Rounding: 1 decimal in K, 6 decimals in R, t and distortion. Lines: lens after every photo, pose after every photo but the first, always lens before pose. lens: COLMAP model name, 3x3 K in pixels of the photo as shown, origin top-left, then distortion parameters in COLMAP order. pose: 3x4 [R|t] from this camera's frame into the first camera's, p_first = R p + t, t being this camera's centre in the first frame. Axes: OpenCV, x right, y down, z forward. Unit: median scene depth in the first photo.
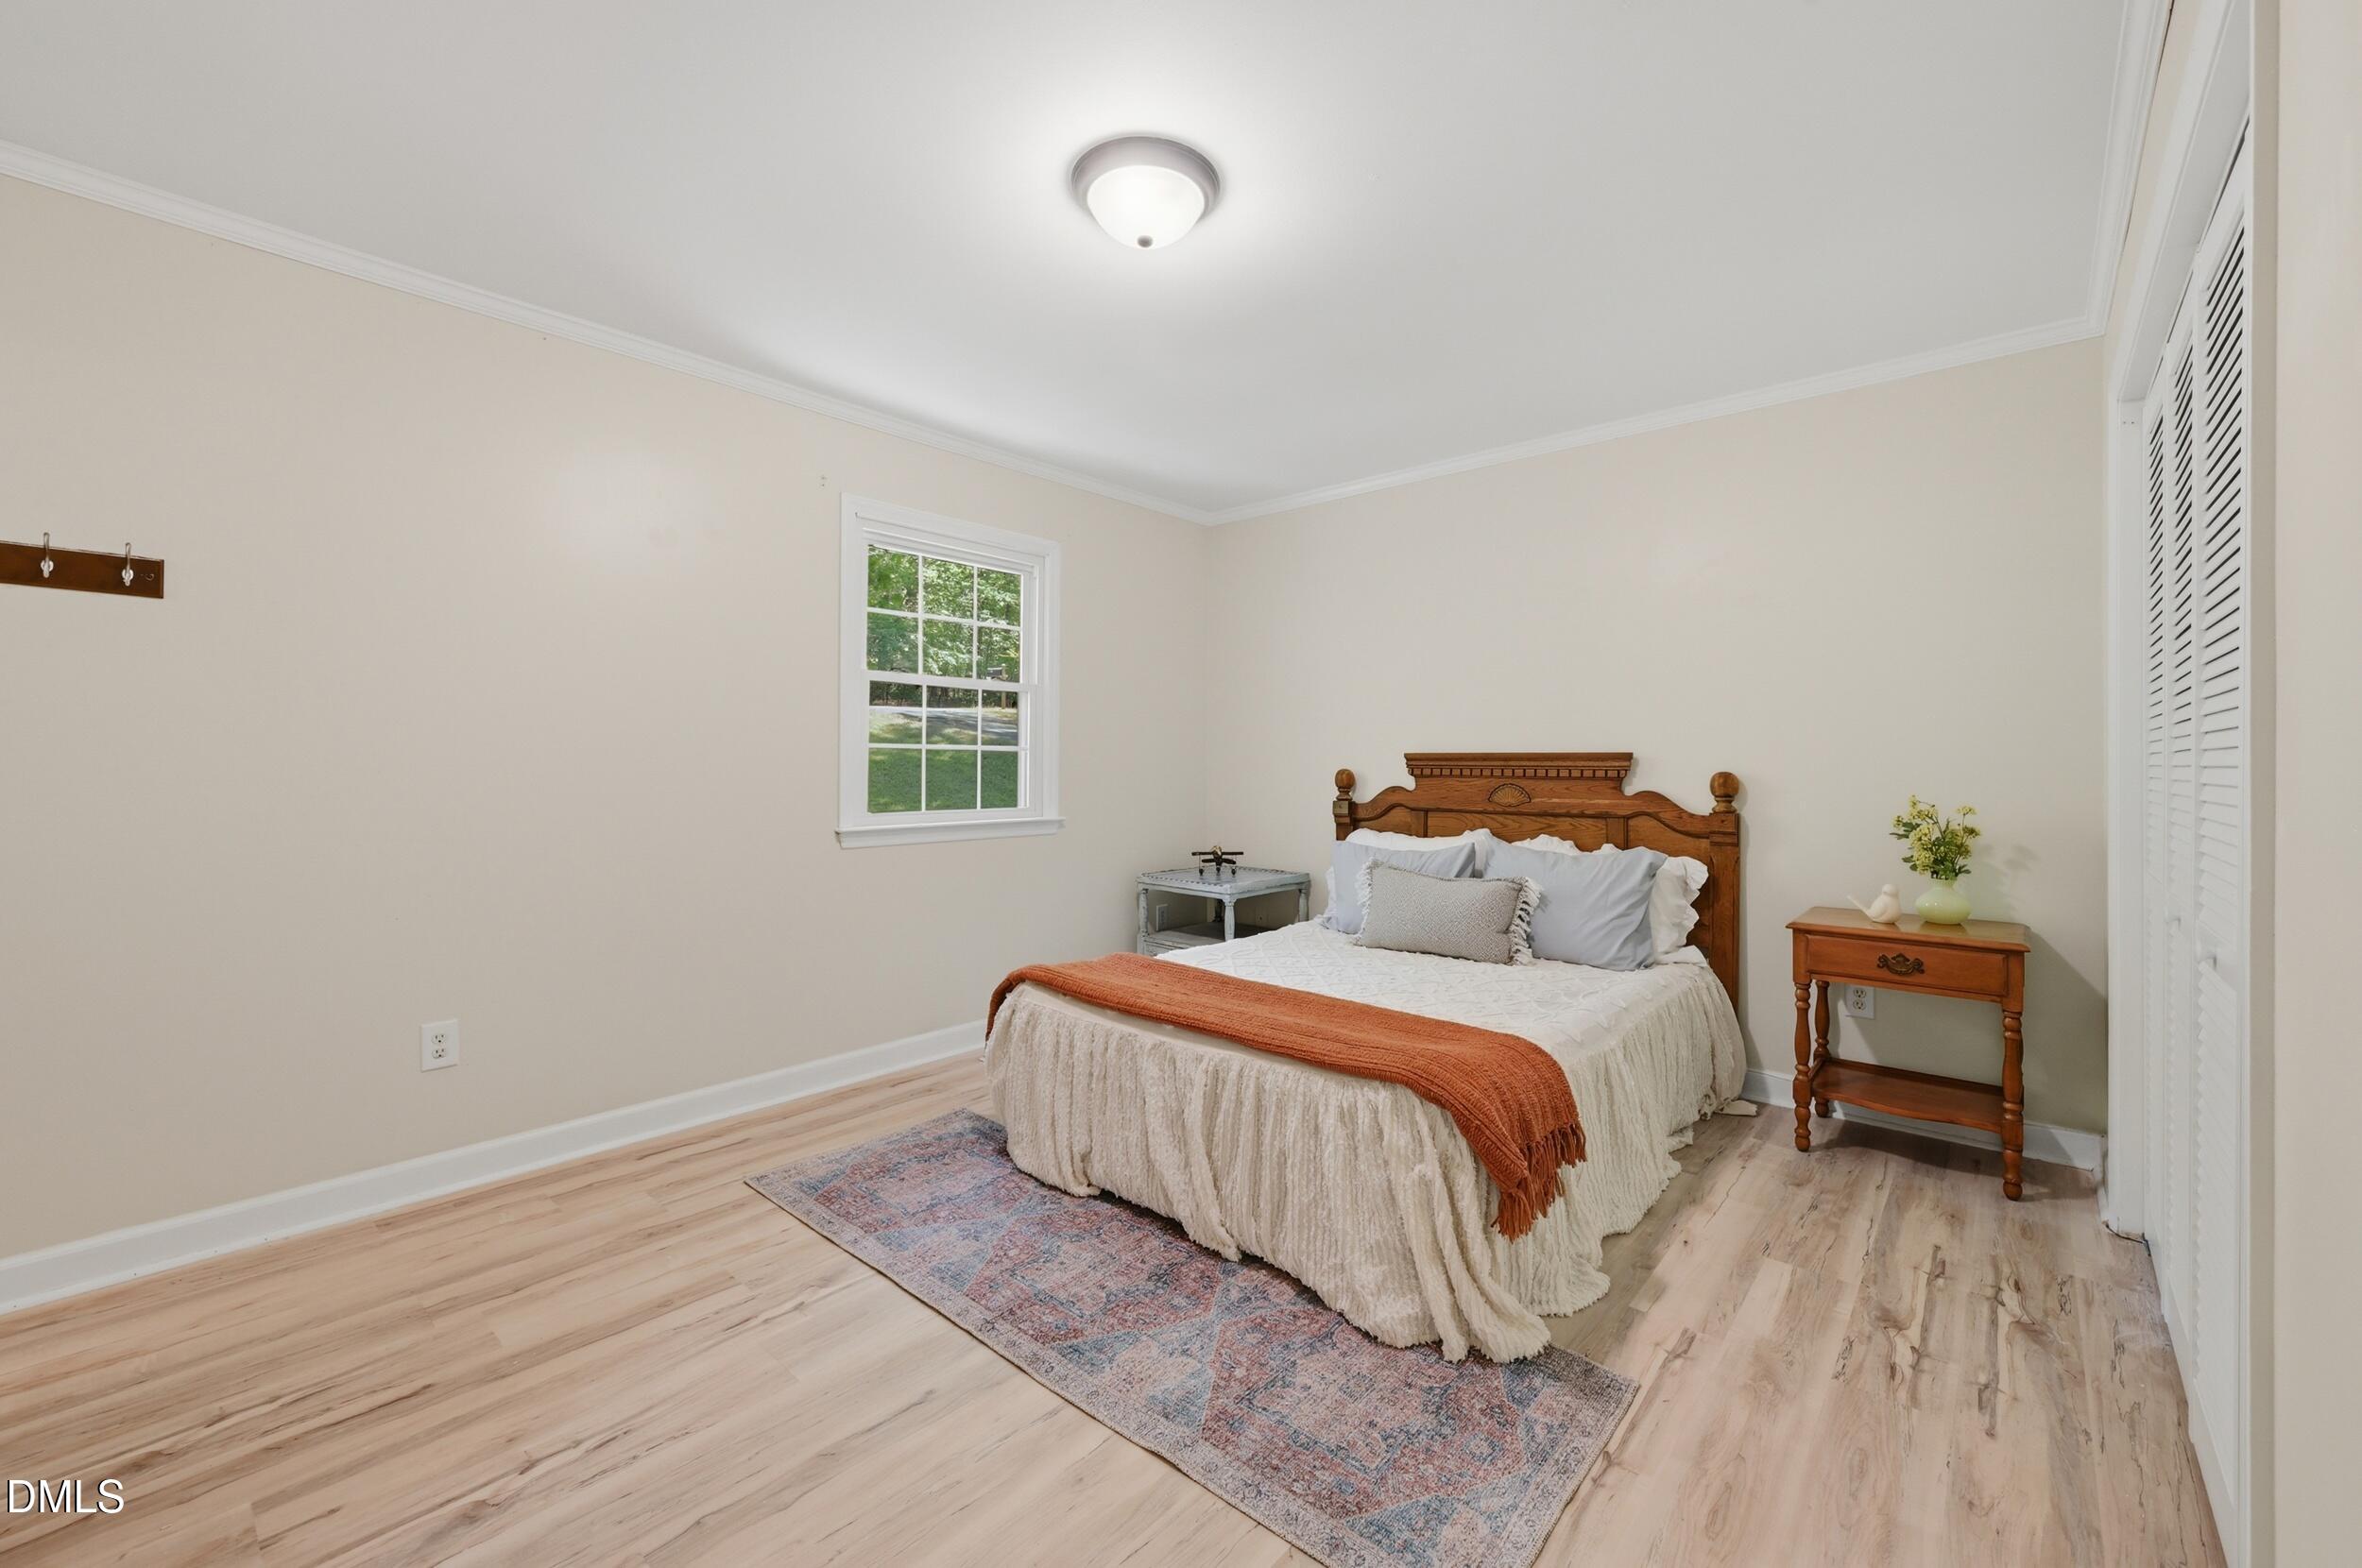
lens RADIAL K [[1013.6, 0, 1186.5], [0, 1013.6, 766.8], [0, 0, 1]] dist [0.000224, -0.000071]
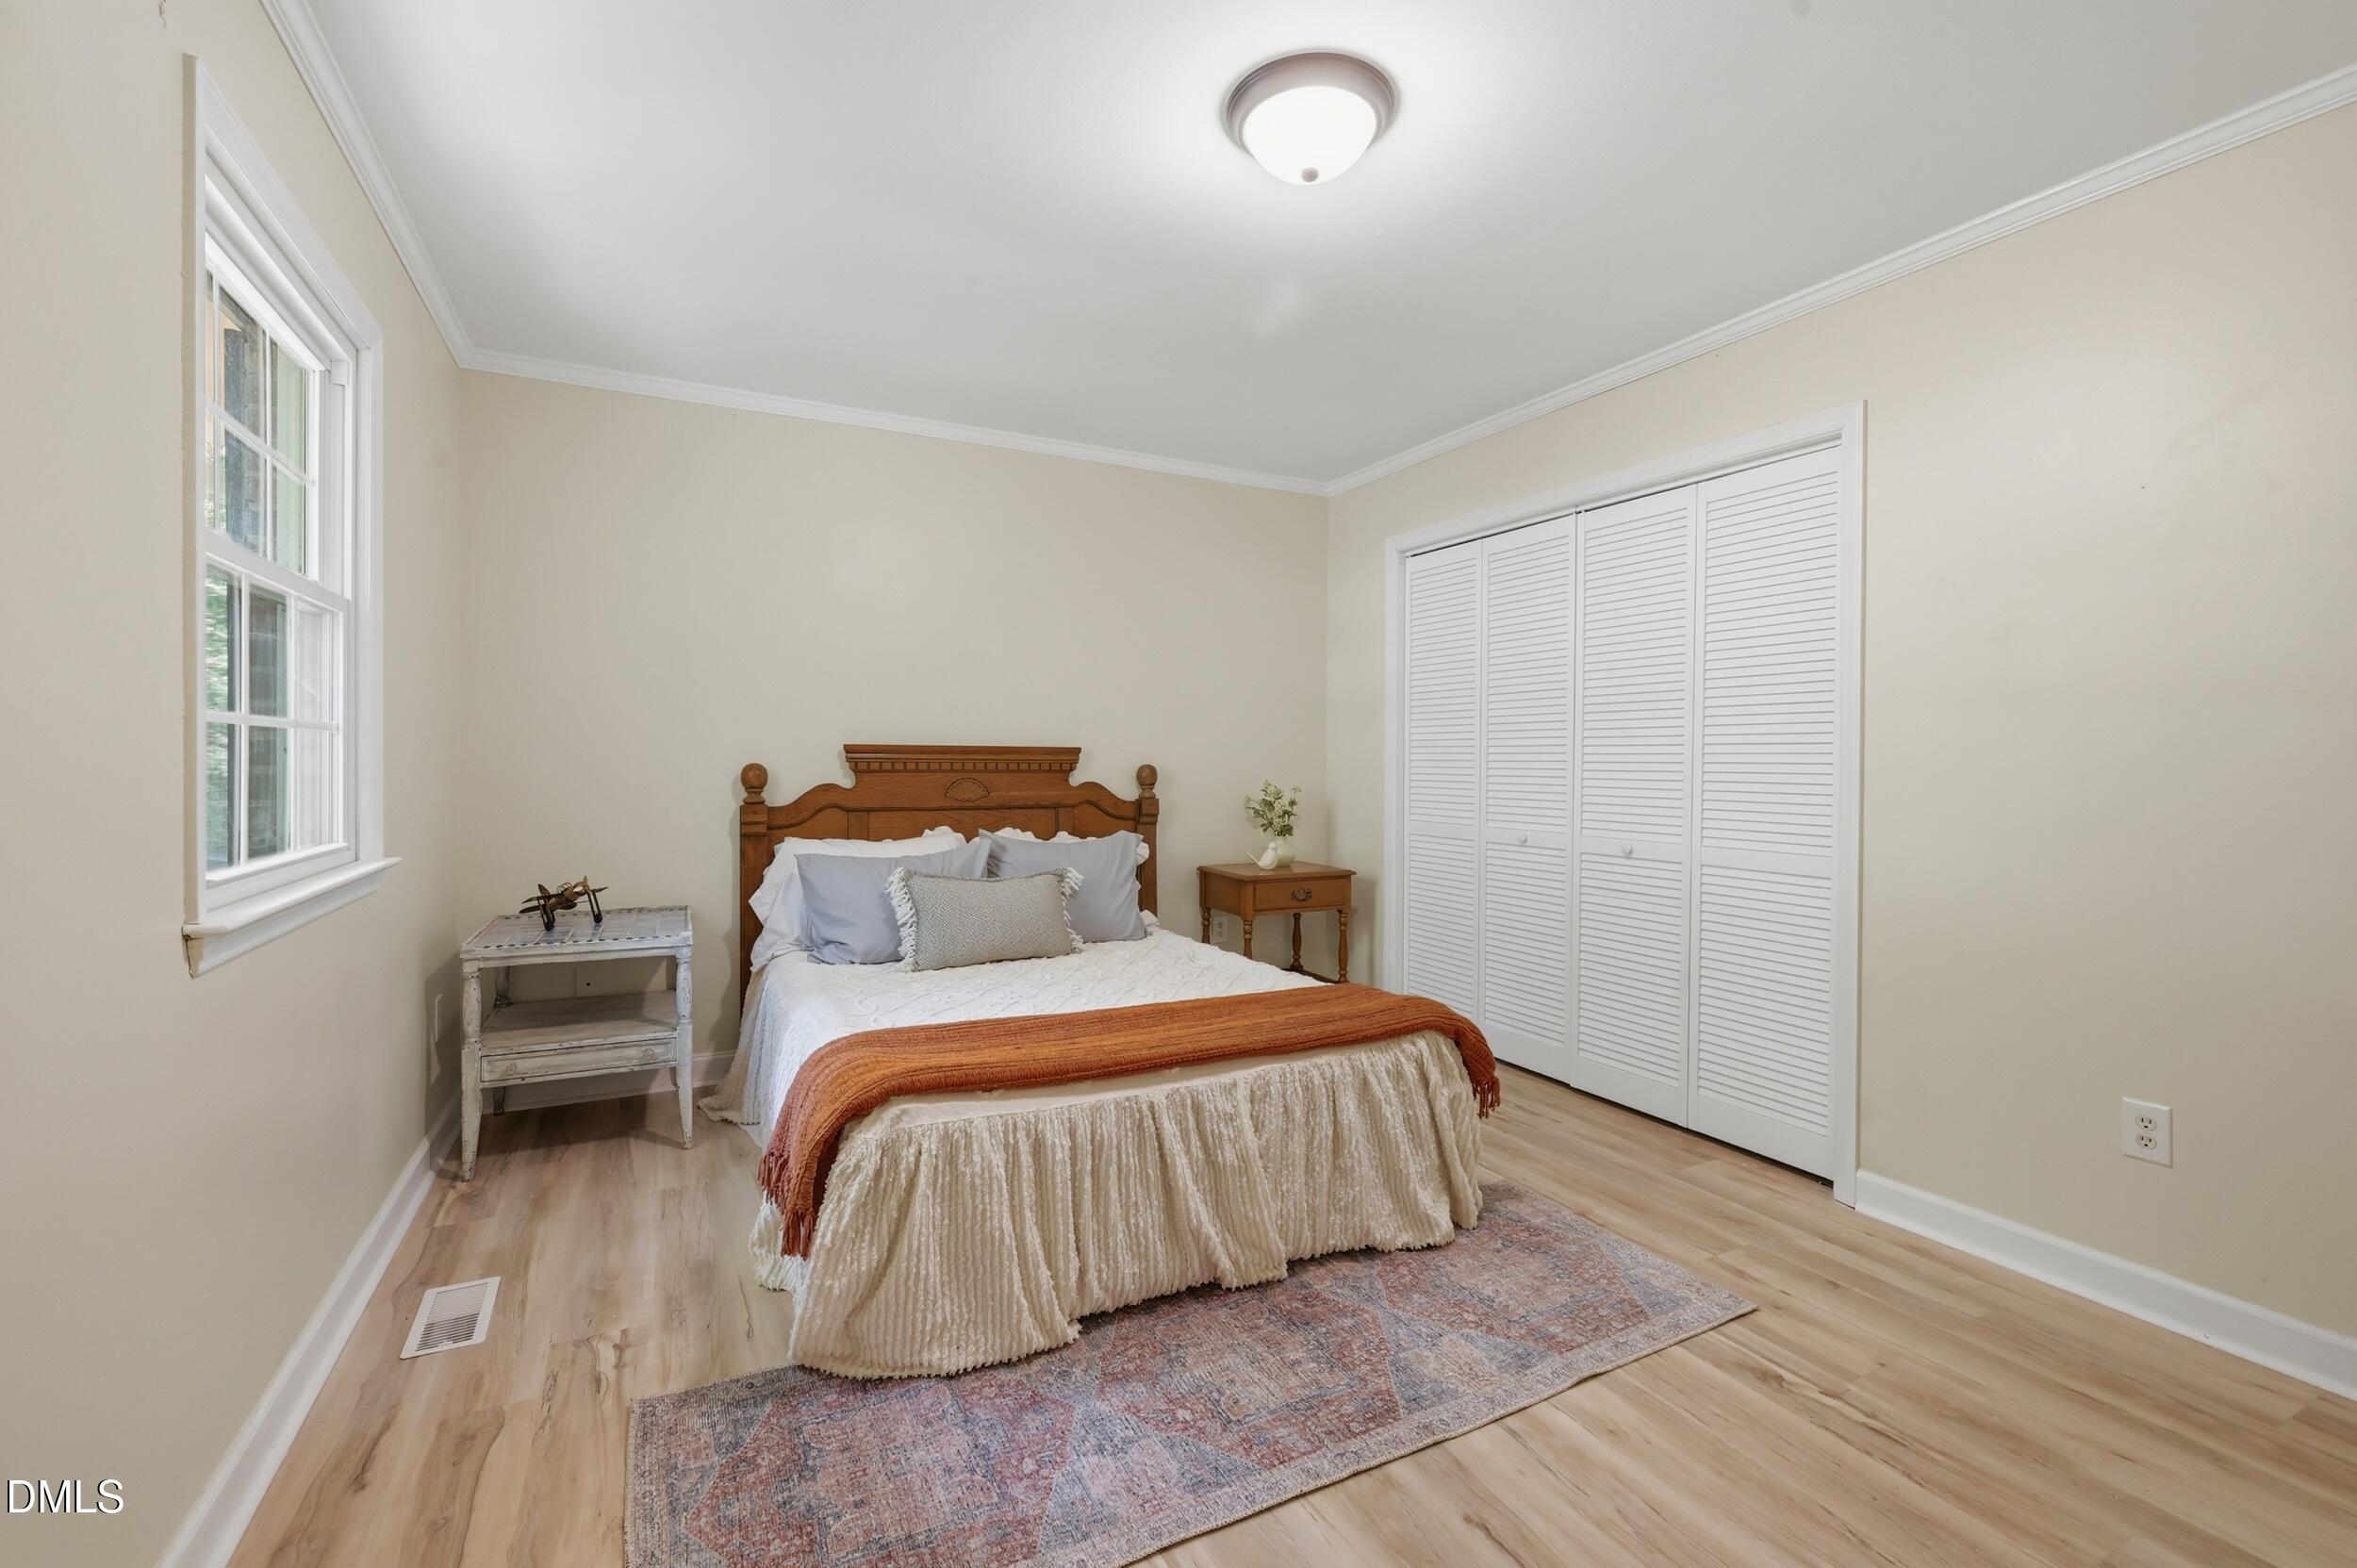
lens RADIAL K [[1060.5, 0, 1192.0], [0, 1060.5, 775.2], [0, 0, 1]] dist [-0.001878, -0.000557]
pose [[0.310419, -0.016807, 0.950451, -0.622799], [-0.000781, 0.999839, 0.017936, -0.004524], [-0.950600, -0.006310, 0.310355, 0.519699]]
